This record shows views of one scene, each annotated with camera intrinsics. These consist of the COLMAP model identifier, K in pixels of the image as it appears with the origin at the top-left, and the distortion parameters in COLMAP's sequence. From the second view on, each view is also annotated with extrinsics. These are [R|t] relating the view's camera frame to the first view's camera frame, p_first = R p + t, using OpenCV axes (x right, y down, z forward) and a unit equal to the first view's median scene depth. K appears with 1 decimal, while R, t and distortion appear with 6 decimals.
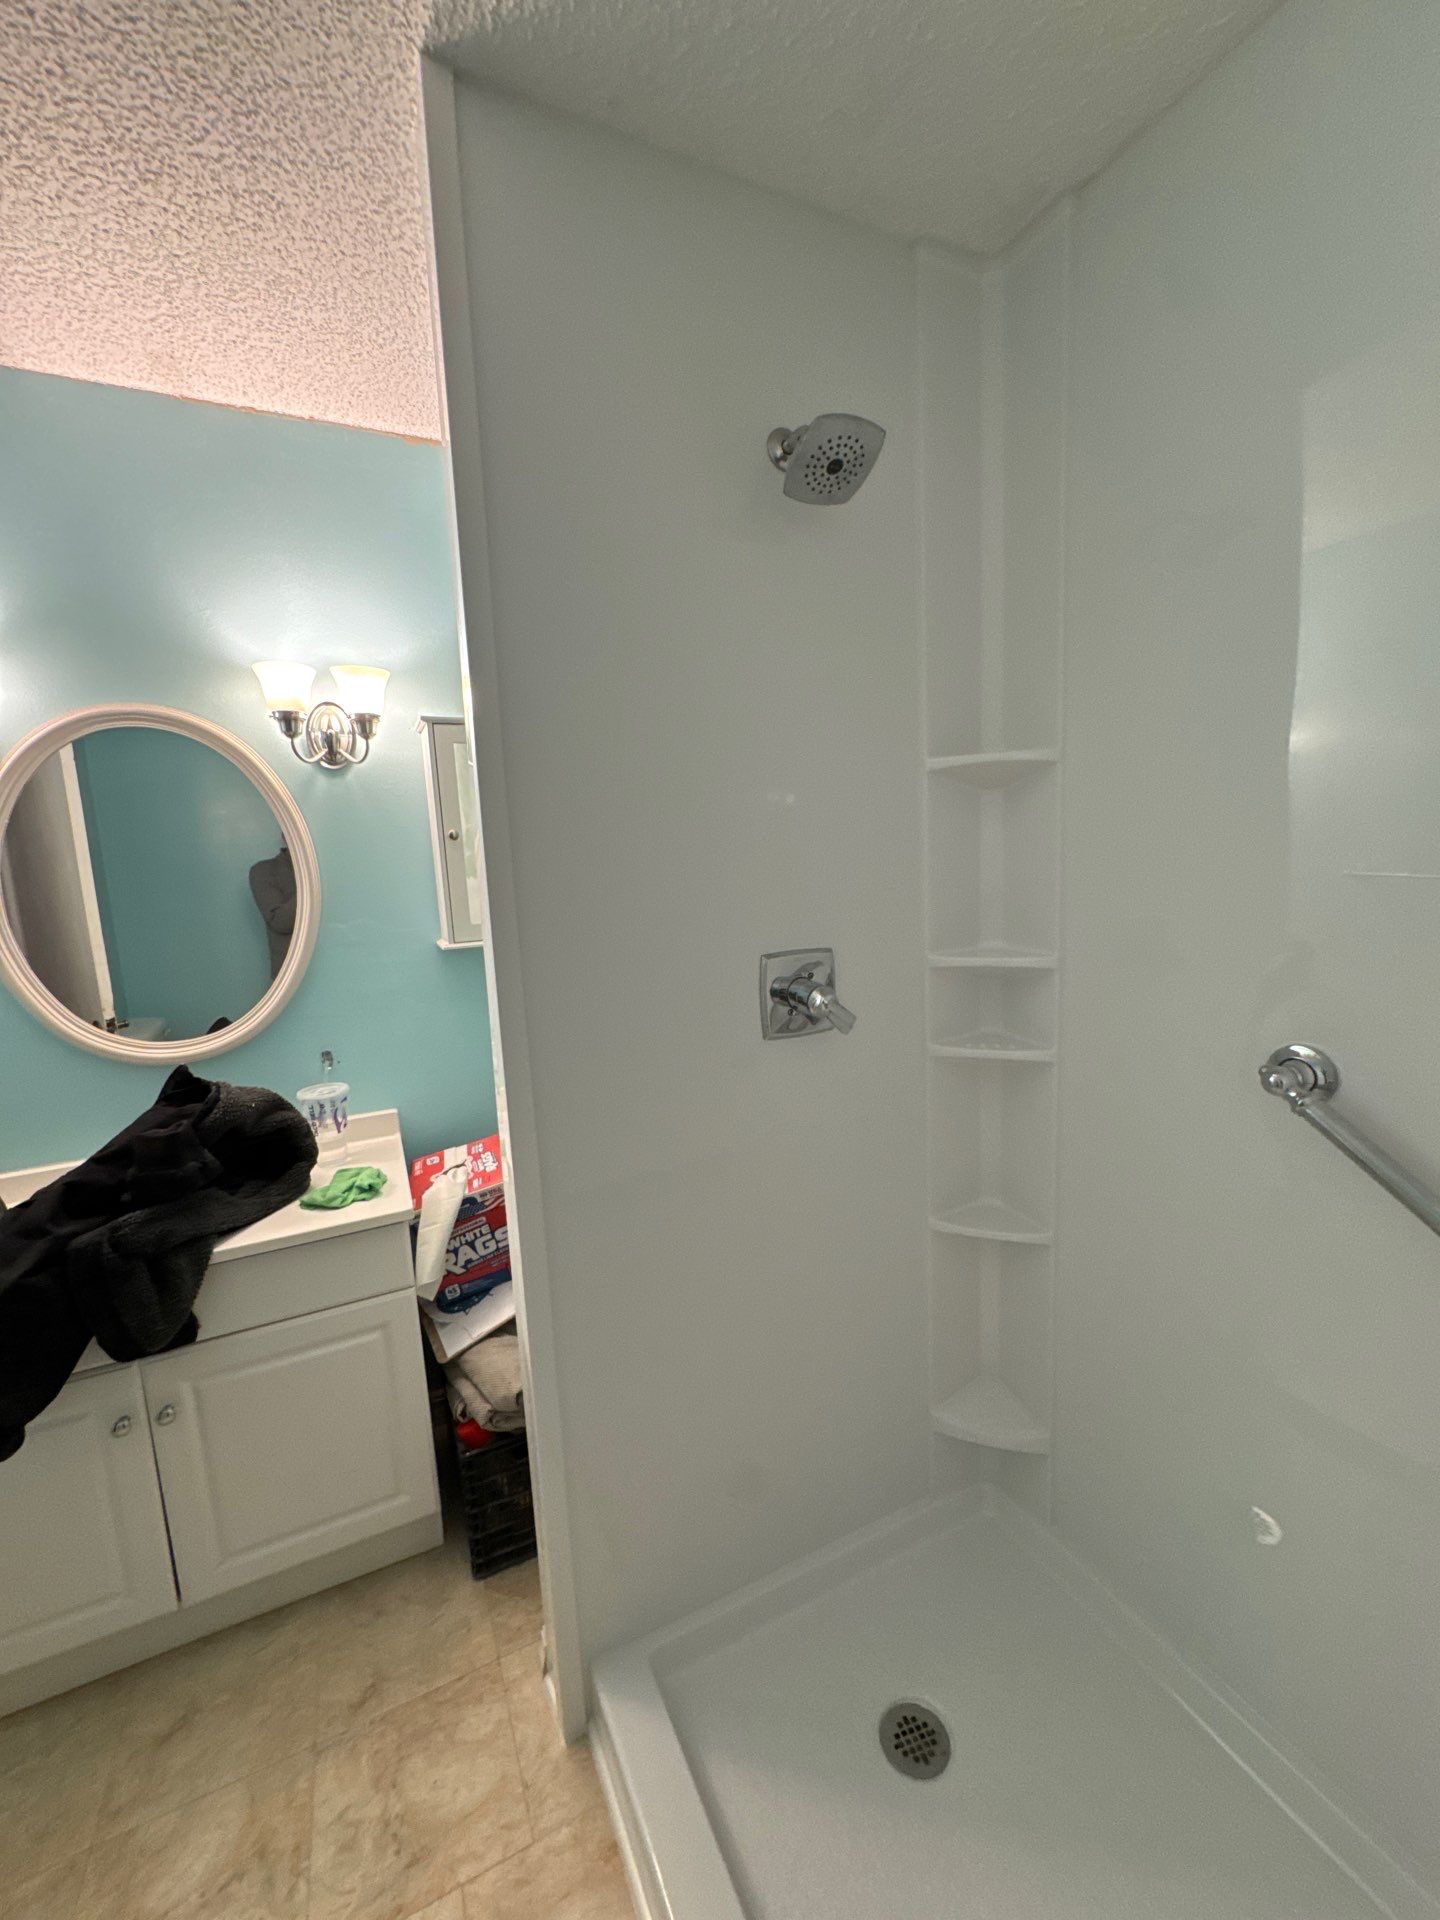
lens RADIAL K [[778.9, 0, 704.4], [0, 778.9, 959.4], [0, 0, 1]] dist [0.002196, 0.000243]
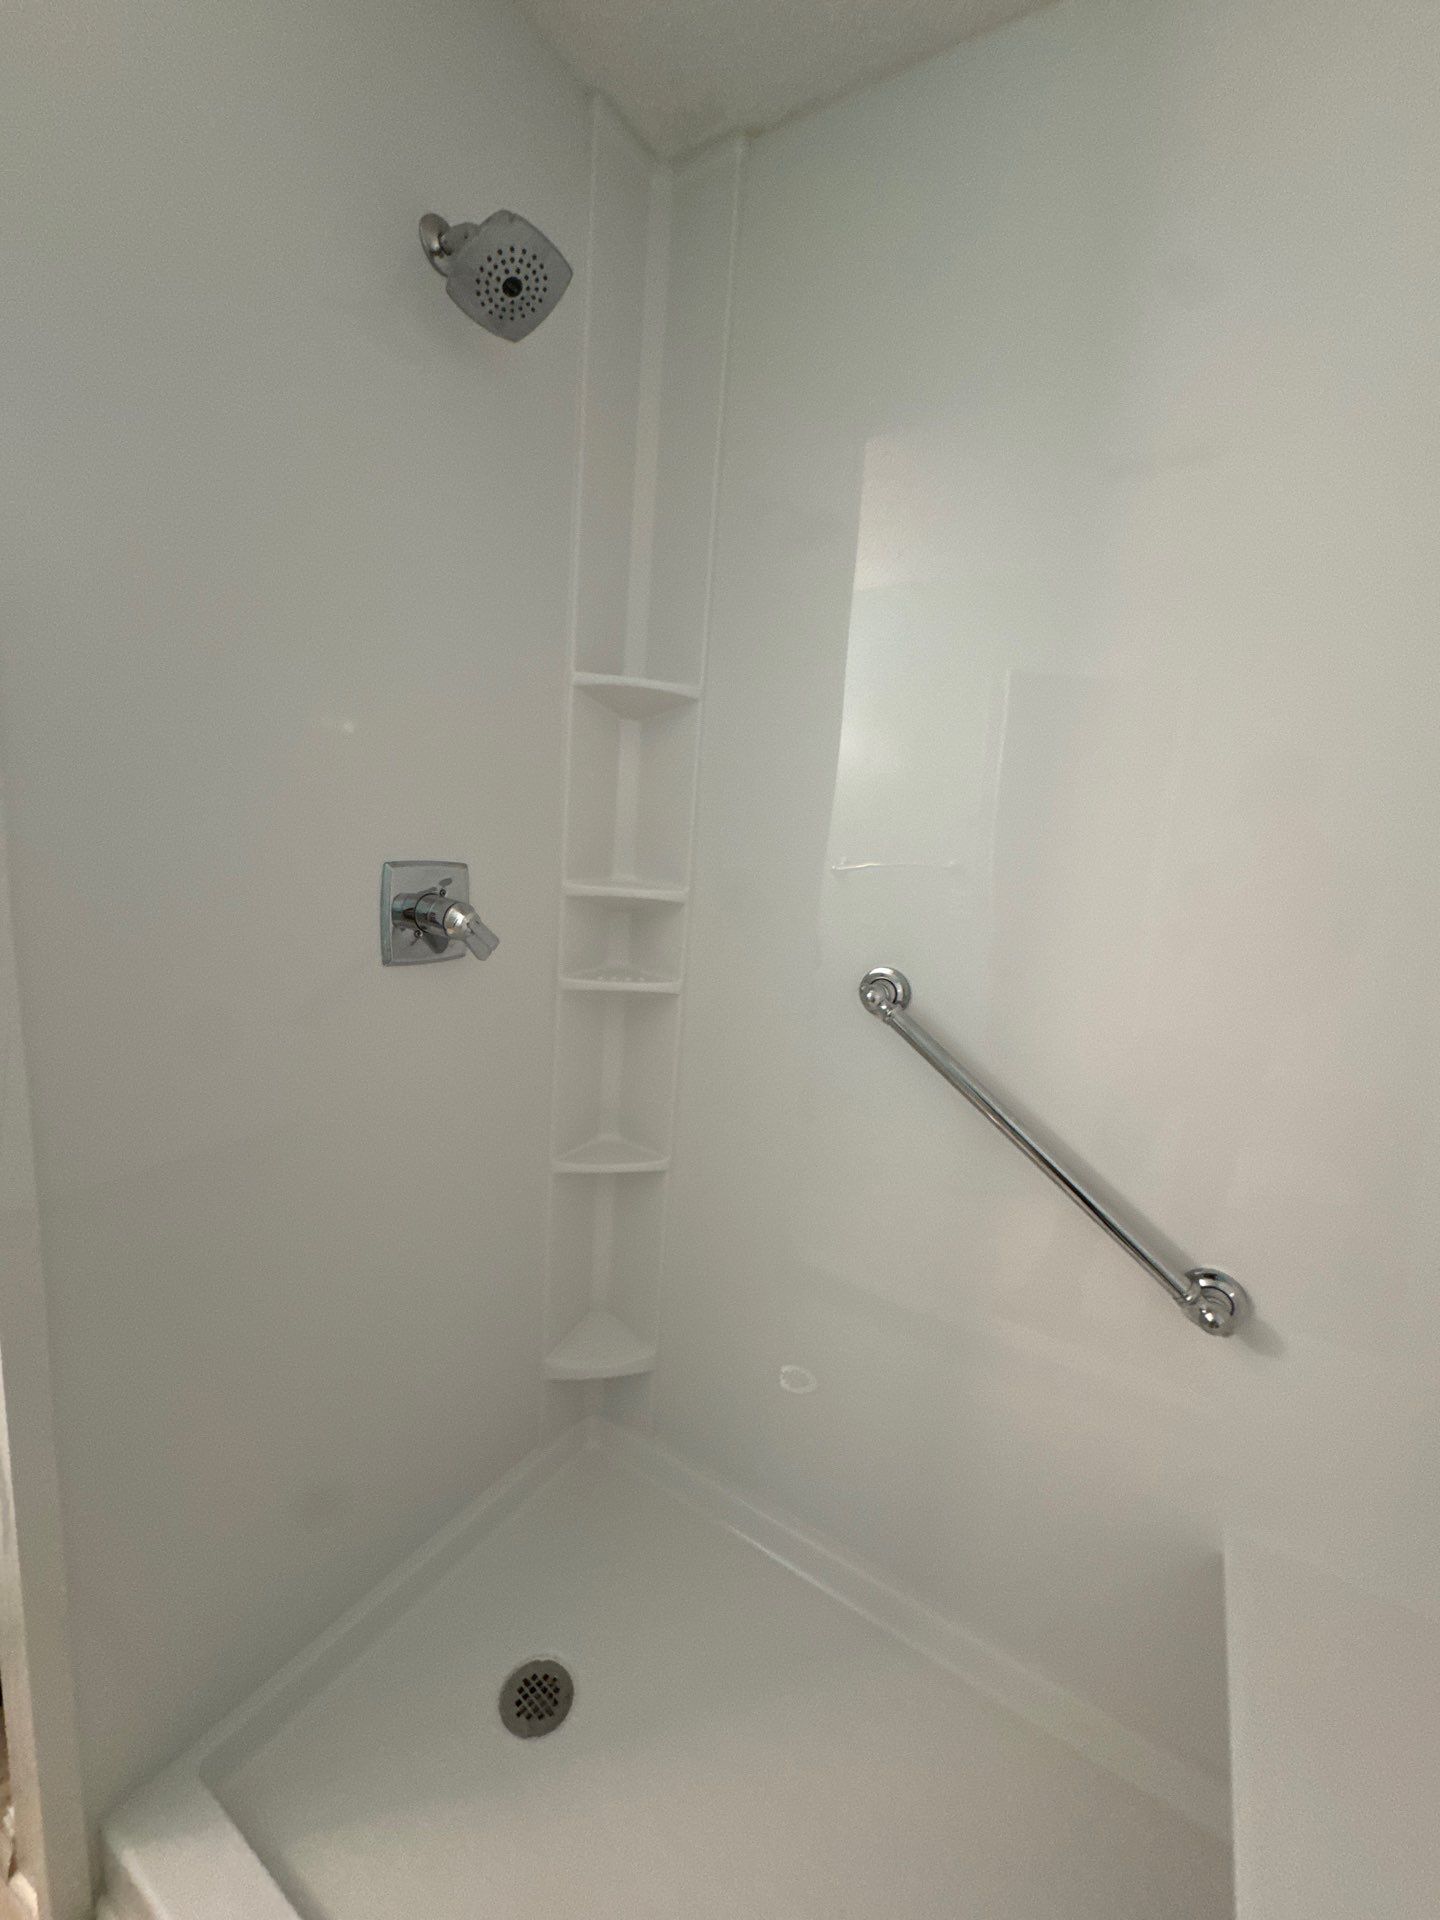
lens RADIAL K [[781.5, 0, 716.9], [0, 781.5, 954.4], [0, 0, 1]] dist [-0.001882, 0.000190]
pose [[0.834453, 0.019260, 0.550743, -0.084682], [-0.039358, 0.998920, 0.024699, 0.055043], [-0.549672, -0.042286, 0.834309, 0.113396]]
